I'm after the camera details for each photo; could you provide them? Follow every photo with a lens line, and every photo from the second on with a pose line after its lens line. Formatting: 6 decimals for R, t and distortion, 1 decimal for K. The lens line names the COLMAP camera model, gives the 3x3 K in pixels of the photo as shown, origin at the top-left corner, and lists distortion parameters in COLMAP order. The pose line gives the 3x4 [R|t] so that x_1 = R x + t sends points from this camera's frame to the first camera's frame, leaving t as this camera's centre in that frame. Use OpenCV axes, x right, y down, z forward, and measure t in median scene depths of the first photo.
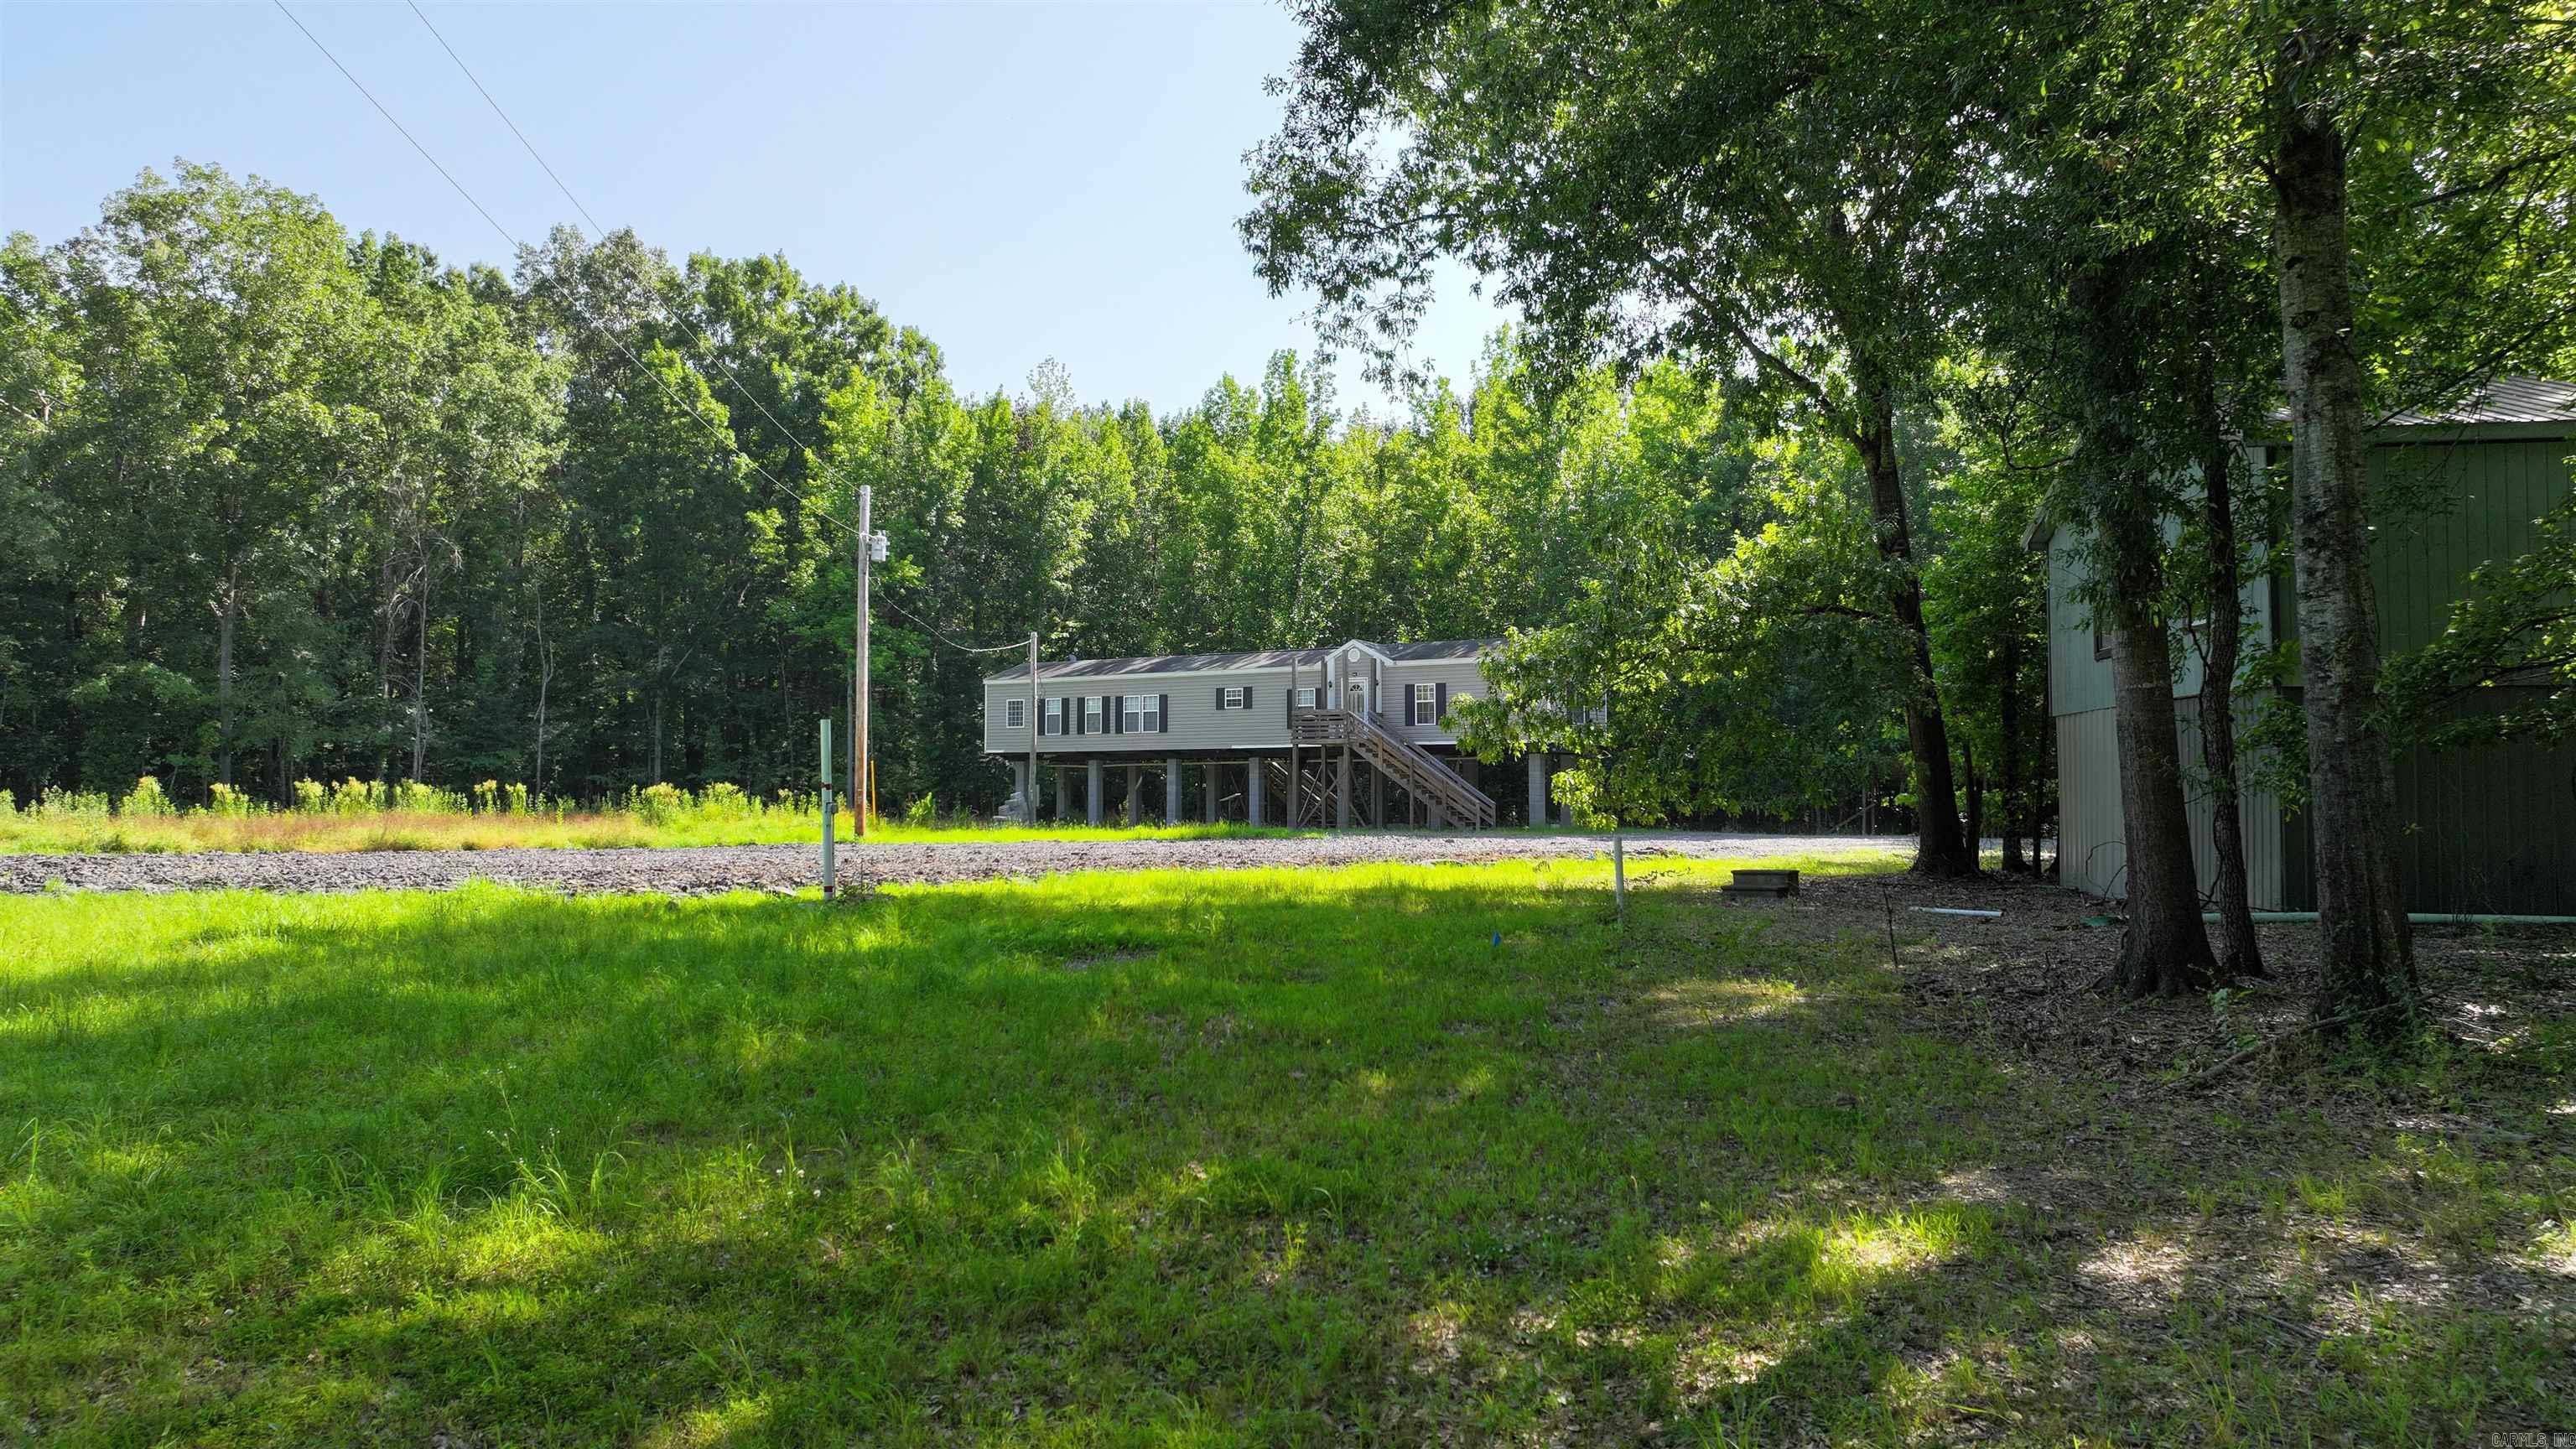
lens RADIAL K [[1819.4, 0, 1299.8], [0, 1819.4, 708.8], [0, 0, 1]] dist [0.005444, 0.010911]
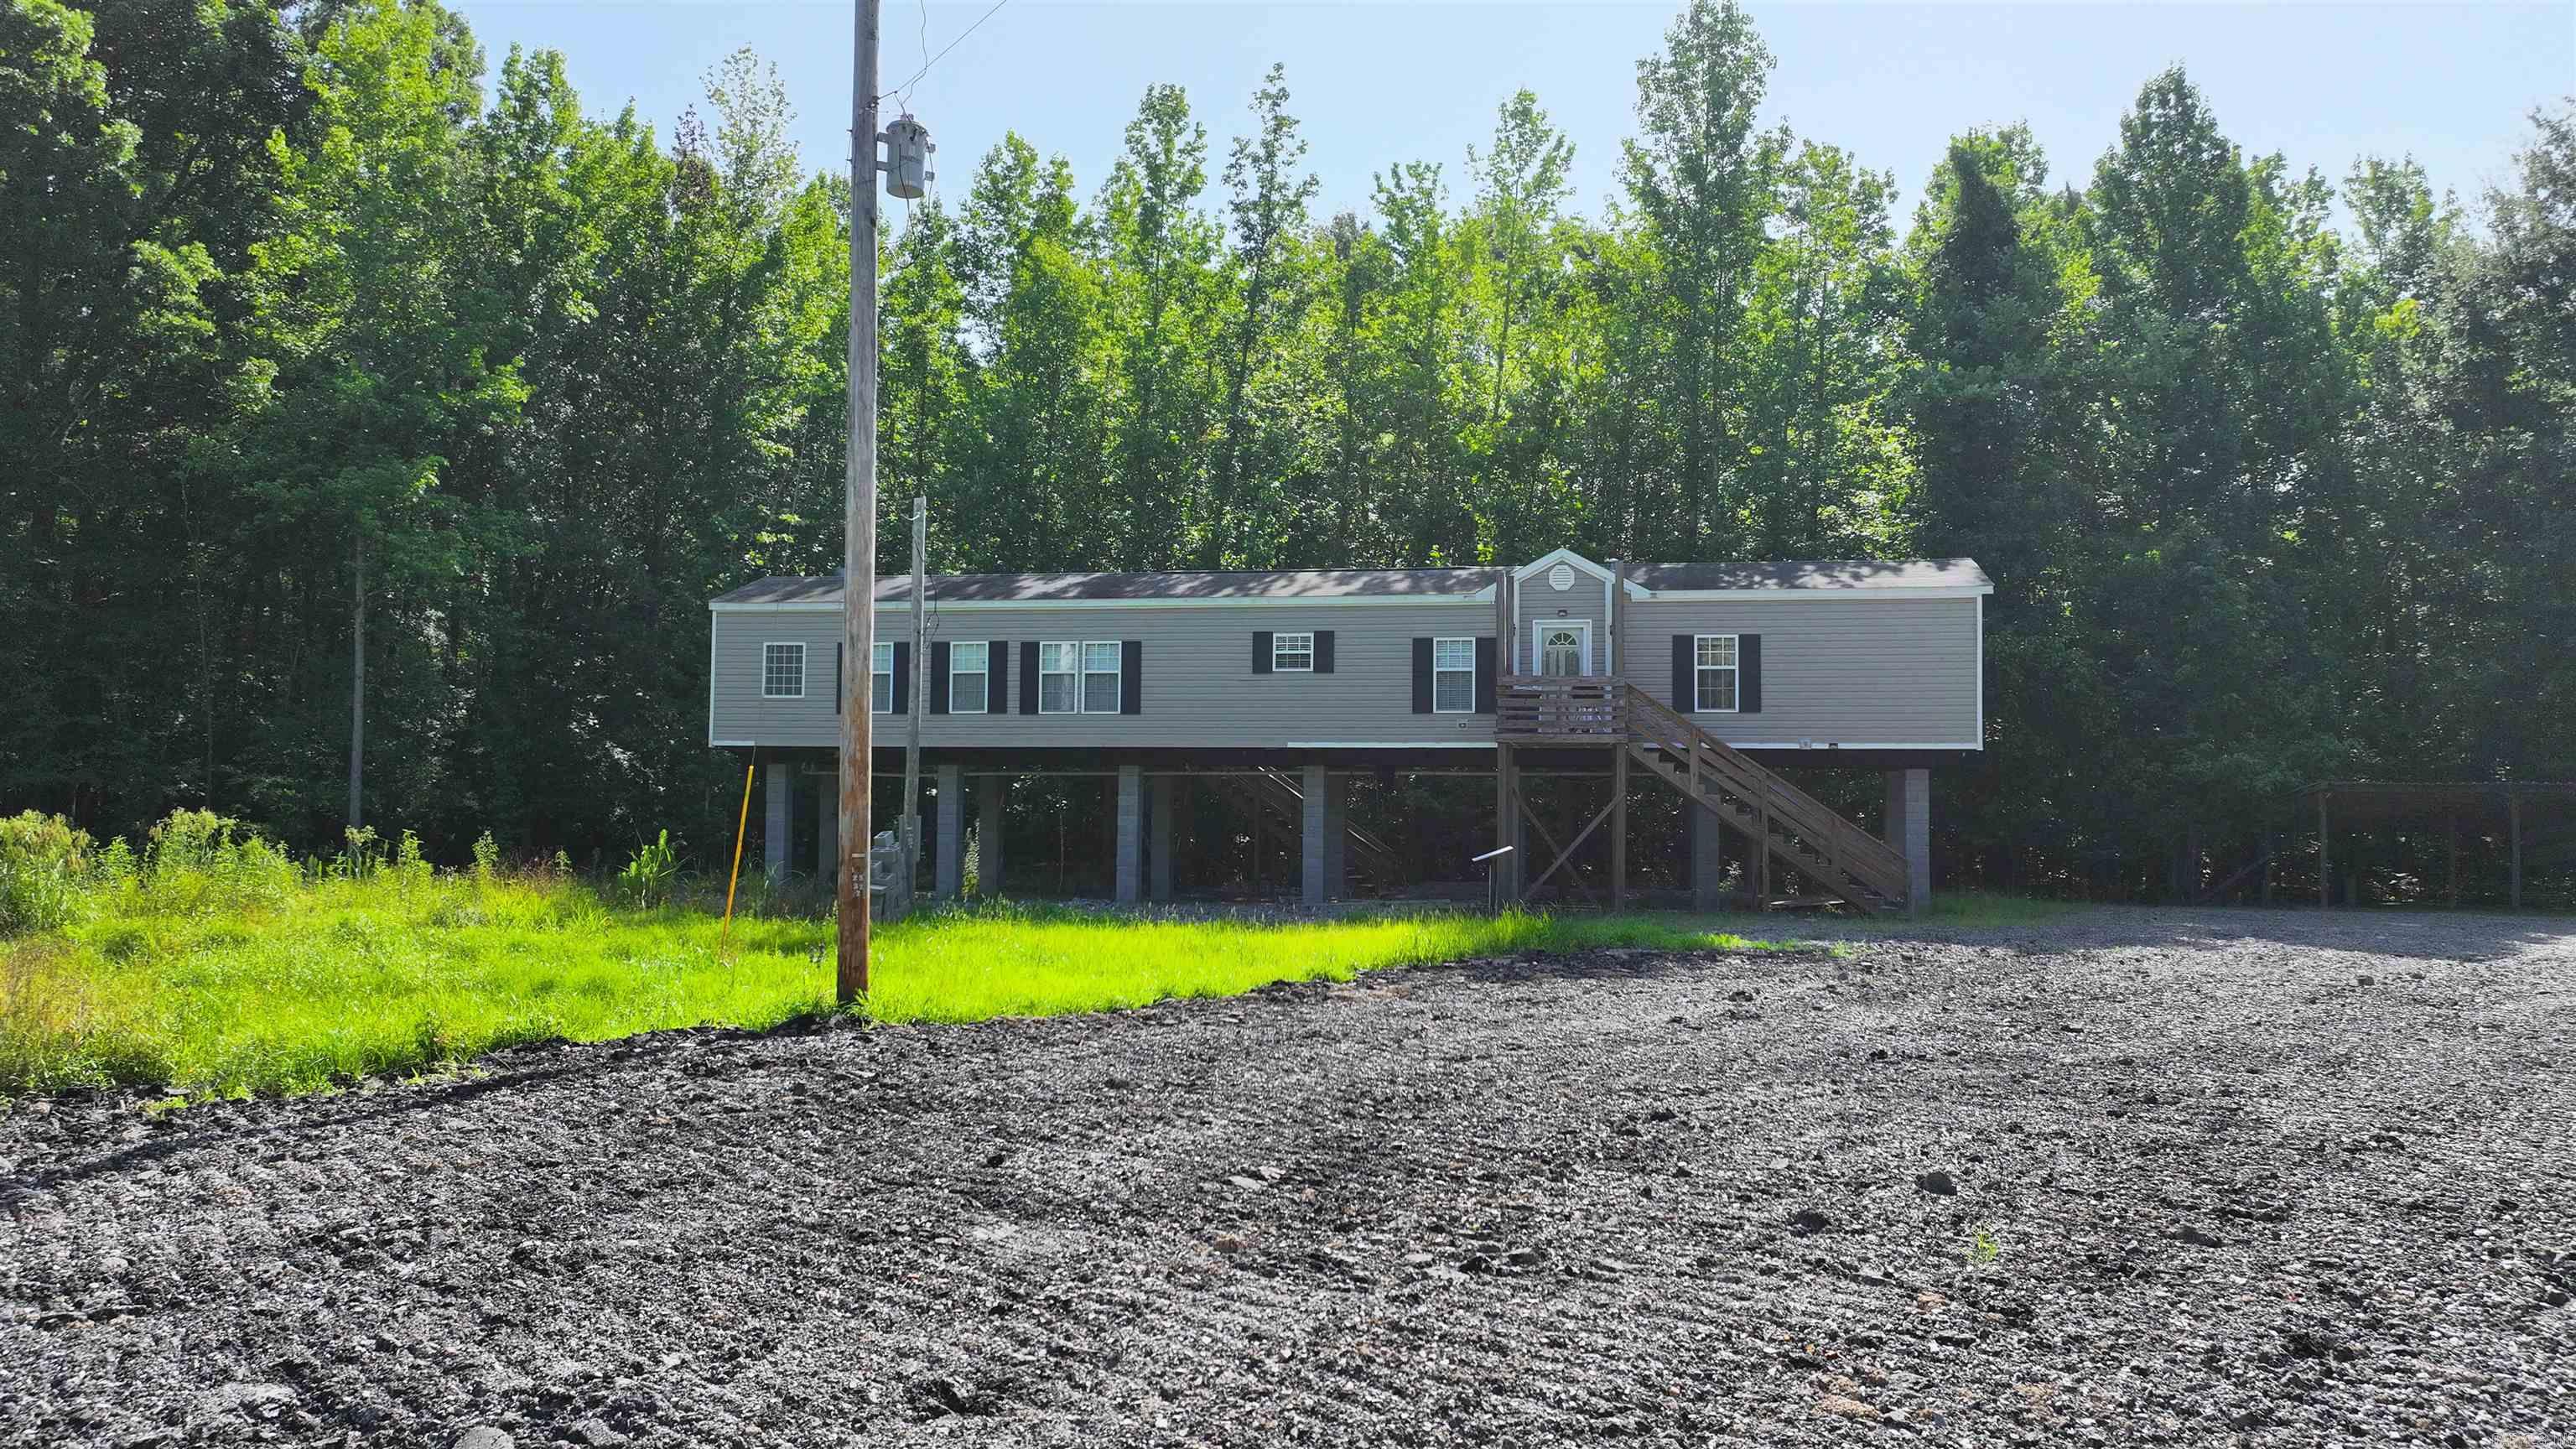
lens RADIAL K [[1819.4, 0, 1282.5], [0, 1819.4, 713.4], [0, 0, 1]] dist [0.005444, 0.010911]
pose [[0.928952, 0.024374, 0.369397, -0.222601], [-0.025889, 0.999664, -0.000857, 0.011898], [-0.369294, -0.008767, 0.929271, 0.491403]]
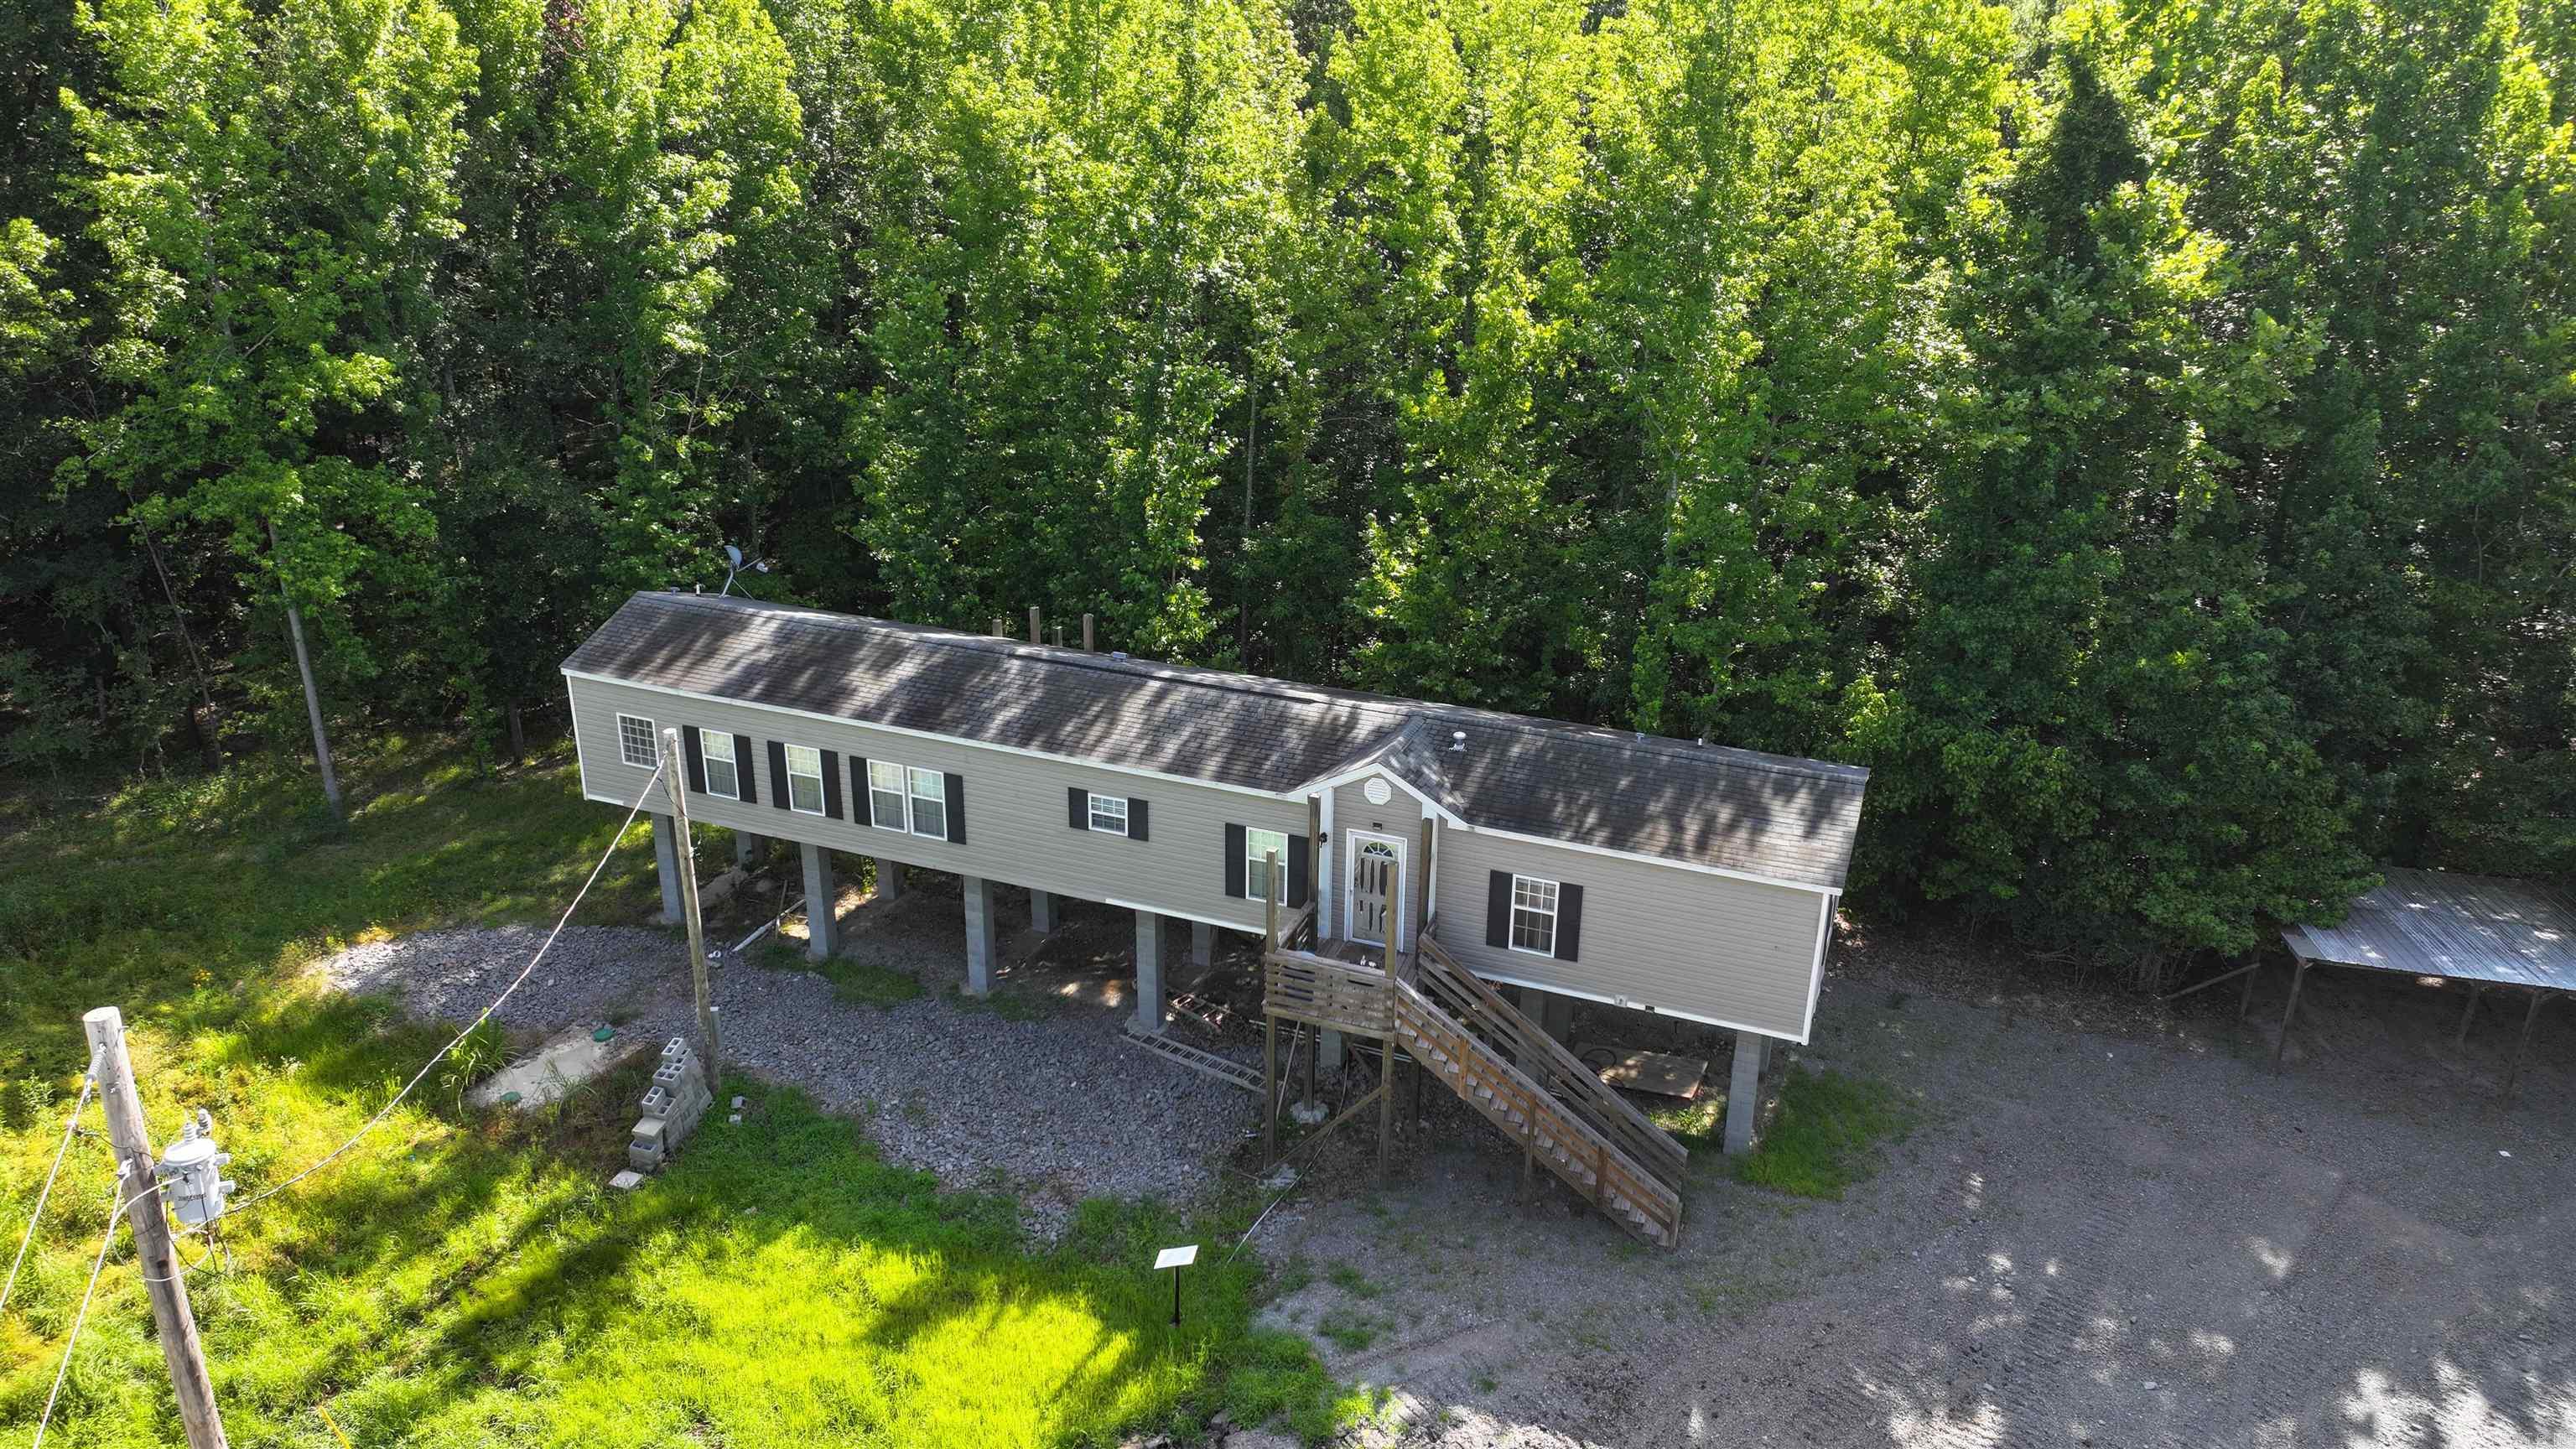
lens RADIAL K [[1819.4, 0, 1287.3], [0, 1819.4, 677.5], [0, 0, 1]] dist [0.005444, 0.010911]
pose [[0.980915, -0.065156, 0.183193, -0.073338], [-0.017185, 0.909441, 0.415478, -0.235737], [-0.193674, -0.410697, 0.890965, 0.540558]]
